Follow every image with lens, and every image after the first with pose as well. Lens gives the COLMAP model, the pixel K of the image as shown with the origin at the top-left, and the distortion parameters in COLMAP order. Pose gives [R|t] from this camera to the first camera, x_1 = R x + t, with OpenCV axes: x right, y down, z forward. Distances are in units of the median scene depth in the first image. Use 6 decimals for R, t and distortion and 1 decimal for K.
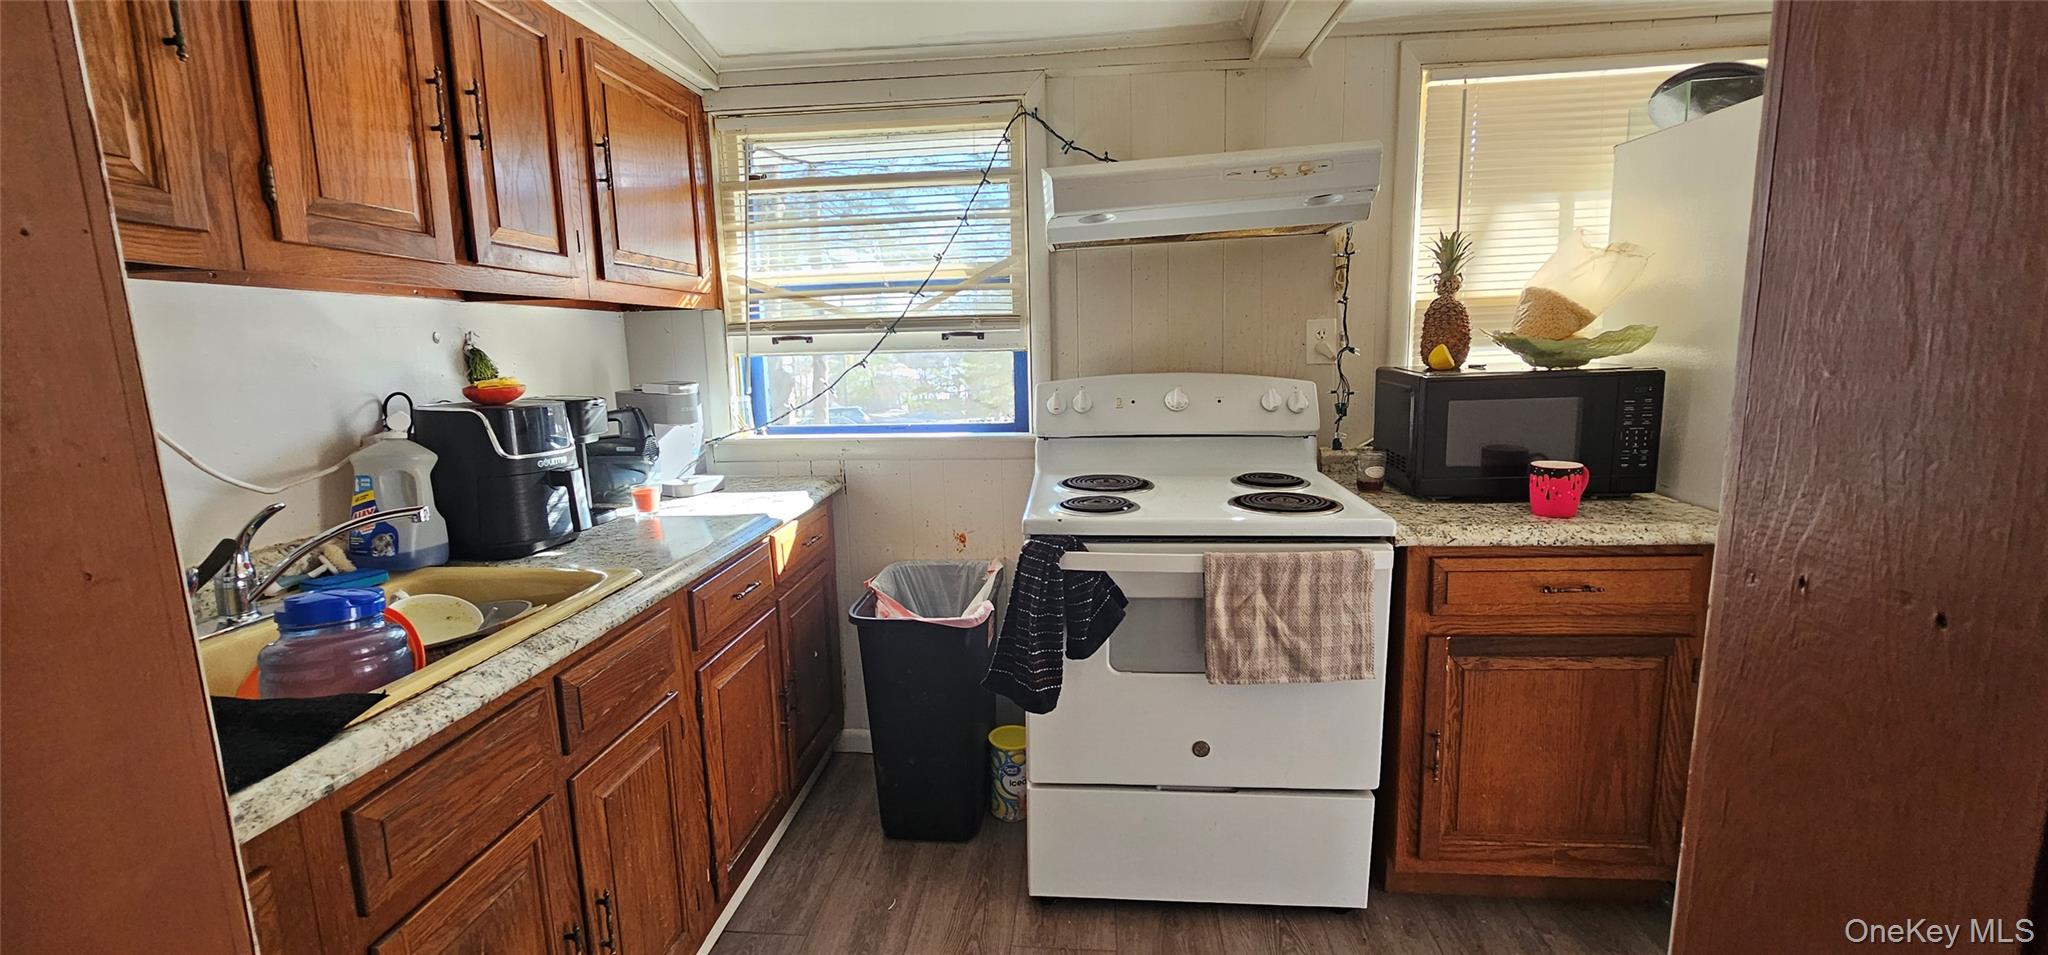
lens RADIAL K [[867.8, 0, 1018.9], [0, 867.8, 482.2], [0, 0, 1]] dist [0.000578, 0.000023]
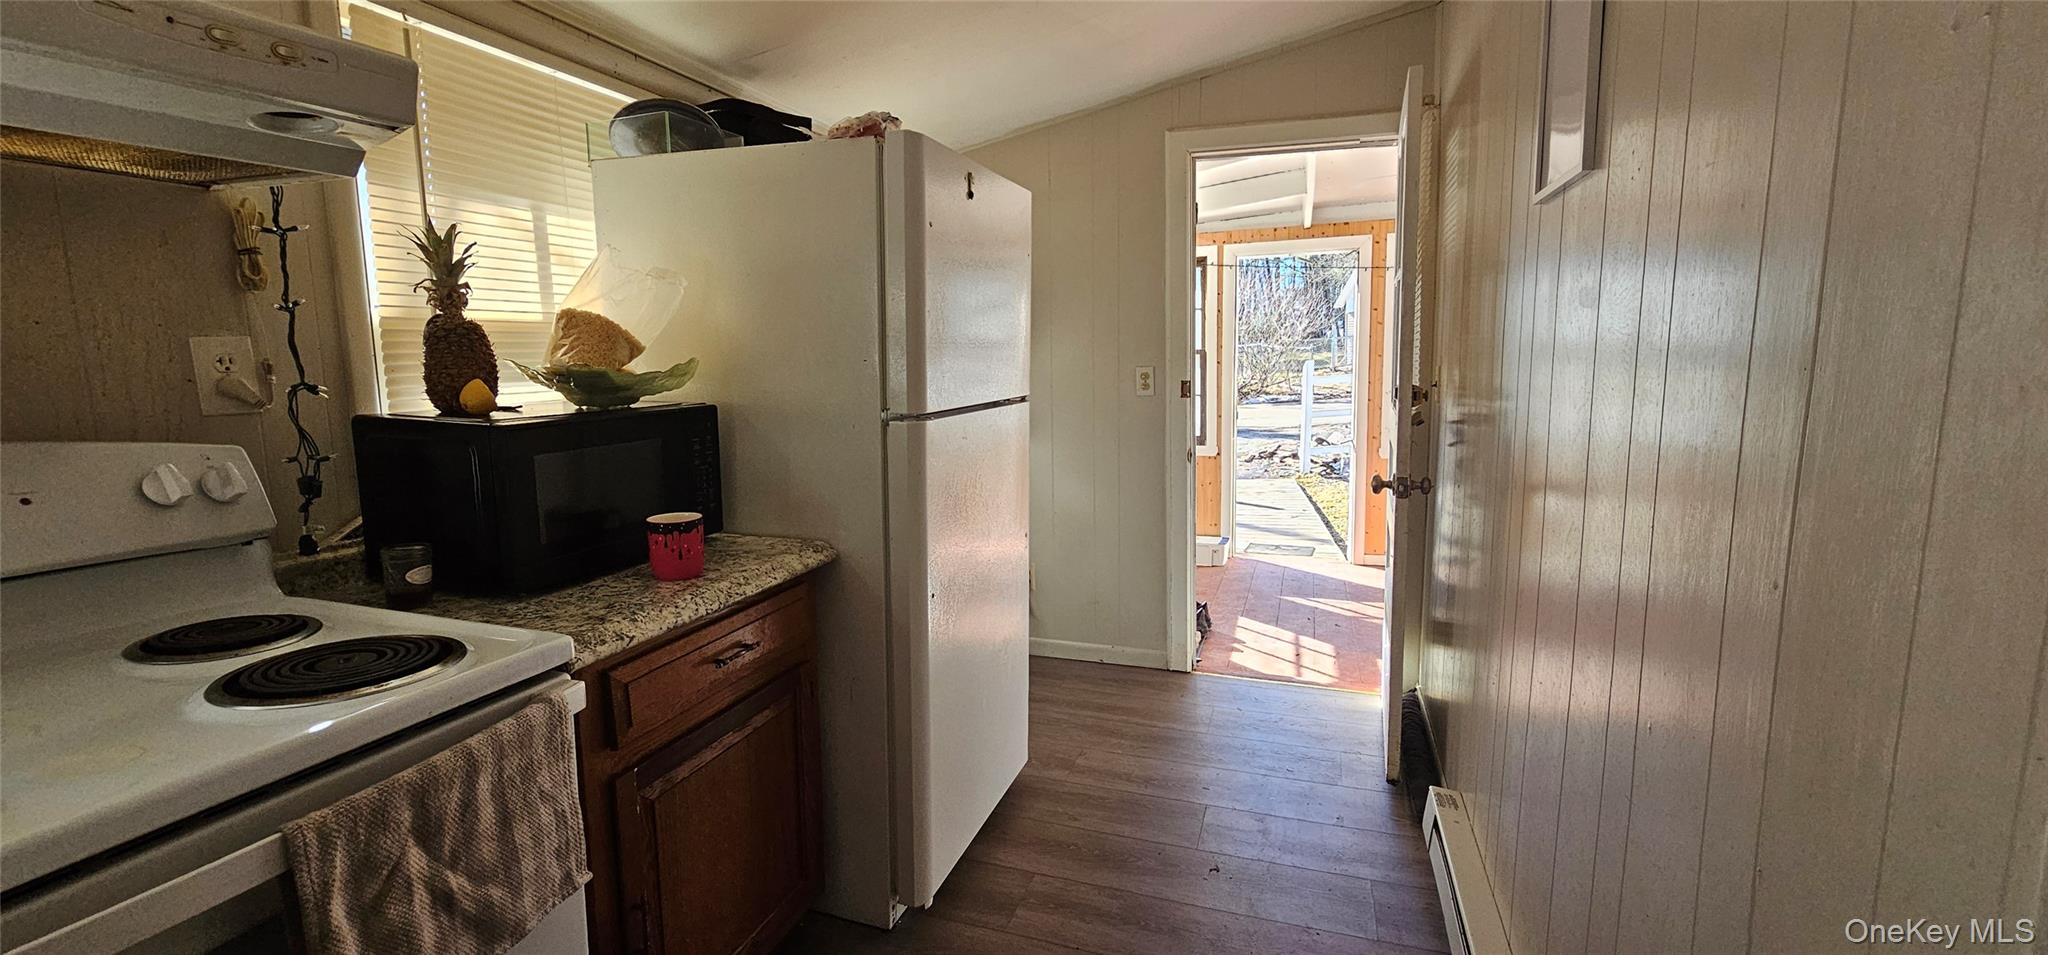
lens RADIAL K [[842.8, 0, 1037.7], [0, 842.8, 466.3], [0, 0, 1]] dist [-0.001075, 0.000025]
pose [[0.216582, -0.097557, 0.971378, -0.100244], [0.161905, 0.984806, 0.062806, -0.062470], [-0.962746, 0.143669, 0.229086, 0.446469]]
